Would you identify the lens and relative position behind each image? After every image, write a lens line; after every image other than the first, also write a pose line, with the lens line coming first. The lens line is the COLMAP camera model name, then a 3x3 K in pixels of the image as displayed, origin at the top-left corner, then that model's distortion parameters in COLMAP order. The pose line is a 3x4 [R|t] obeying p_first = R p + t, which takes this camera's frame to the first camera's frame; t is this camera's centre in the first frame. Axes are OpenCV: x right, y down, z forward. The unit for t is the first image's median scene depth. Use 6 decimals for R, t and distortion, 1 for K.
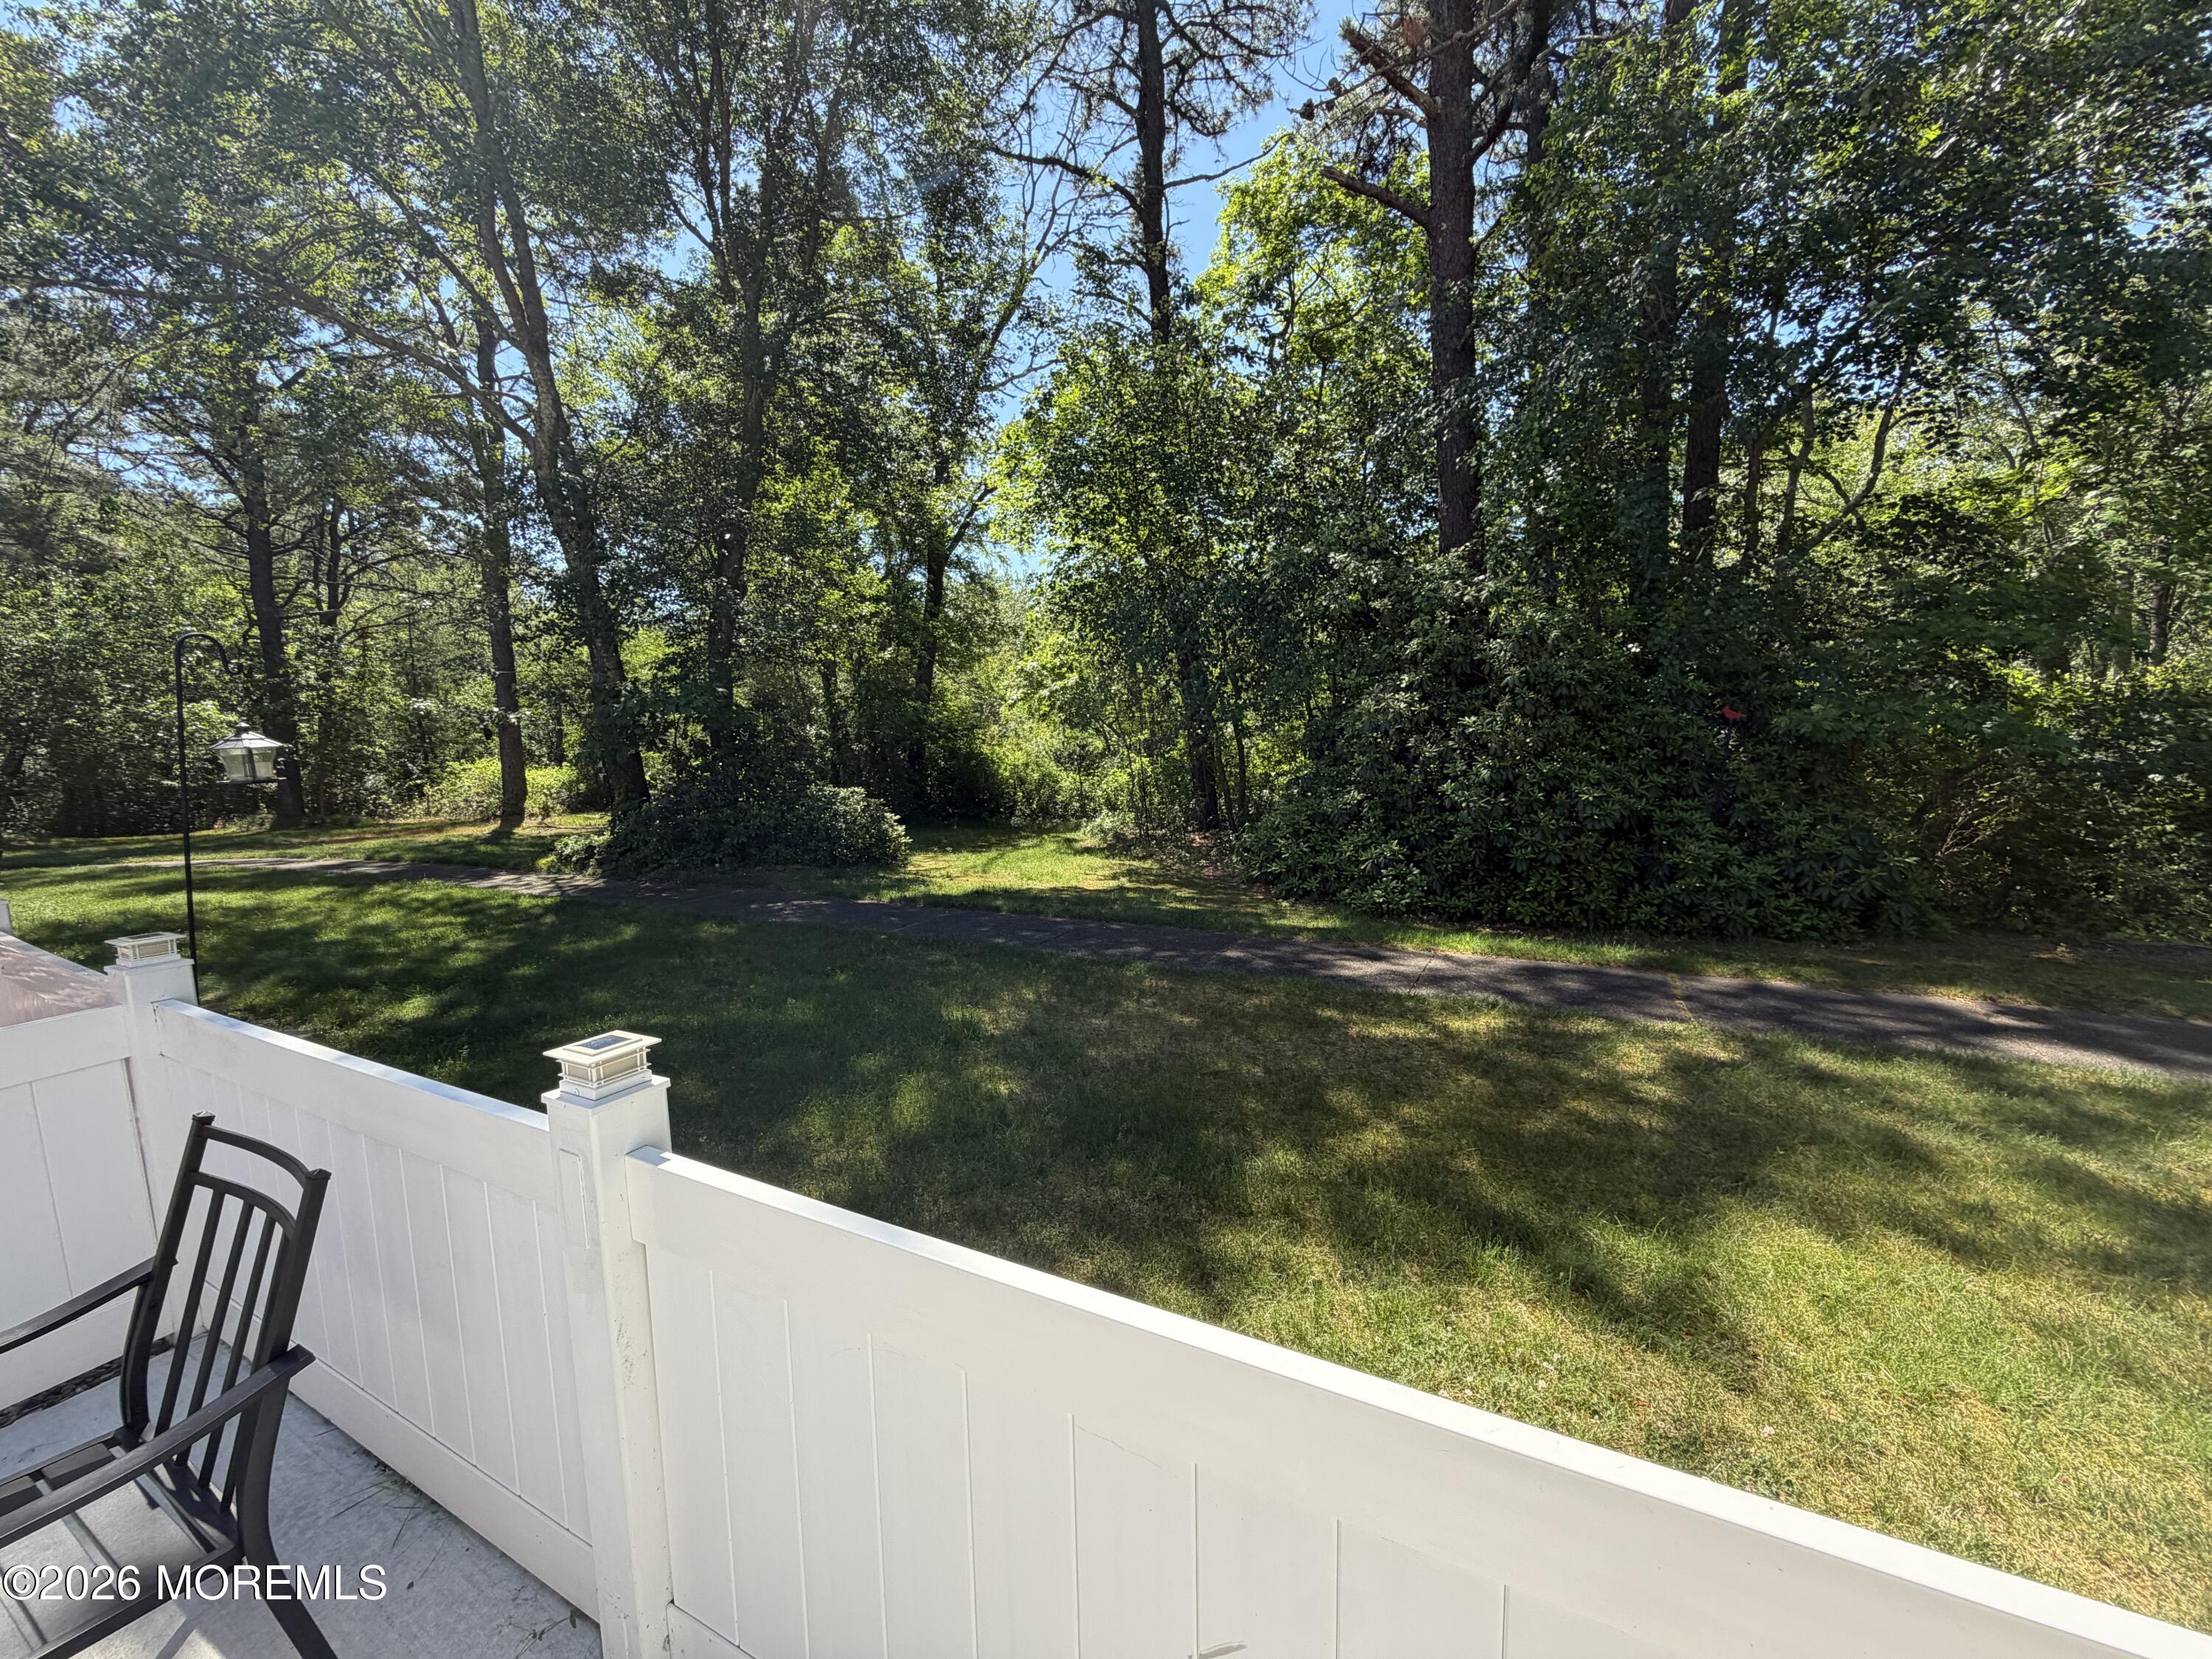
lens RADIAL K [[878.2, 0, 1101.7], [0, 878.2, 826.8], [0, 0, 1]] dist [-0.000643, 0.000392]
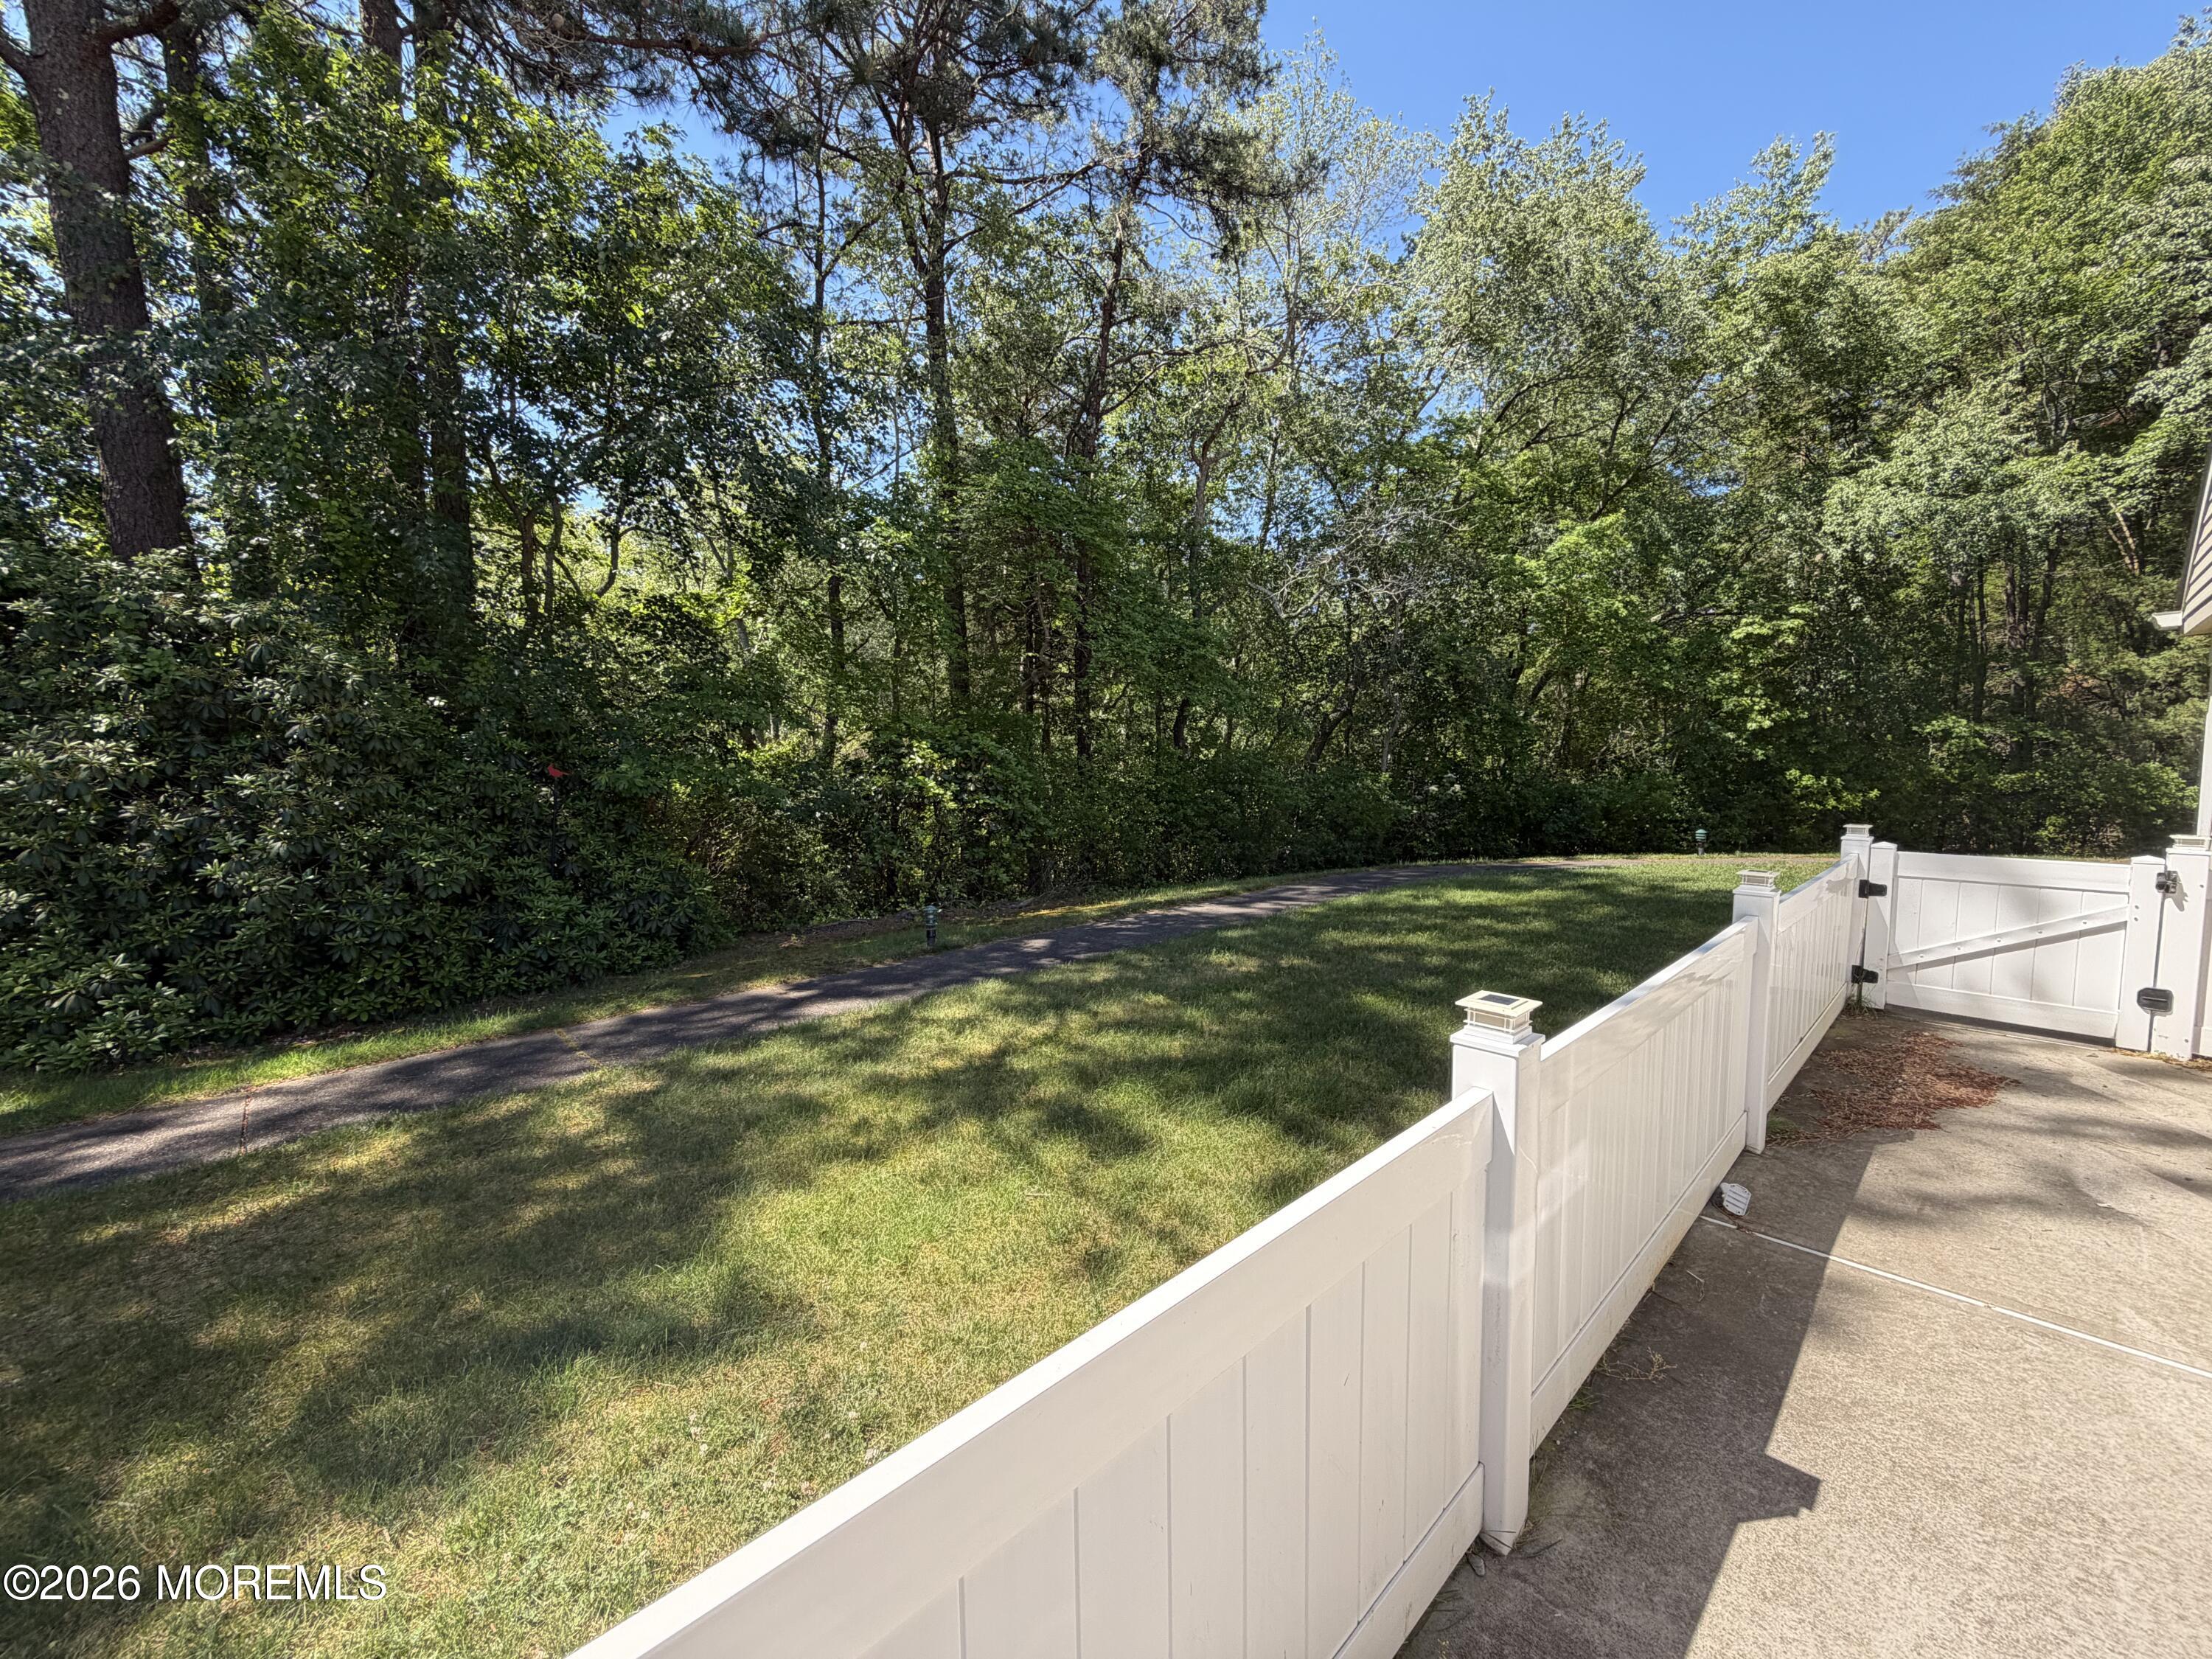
lens RADIAL K [[878.2, 0, 1101.7], [0, 878.2, 826.8], [0, 0, 1]] dist [-0.000643, 0.000392]
pose [[0.330212, -0.056888, 0.942191, -0.087291], [0.119583, 0.992661, 0.018025, -0.006576], [-0.936301, 0.106718, 0.334591, 0.067703]]
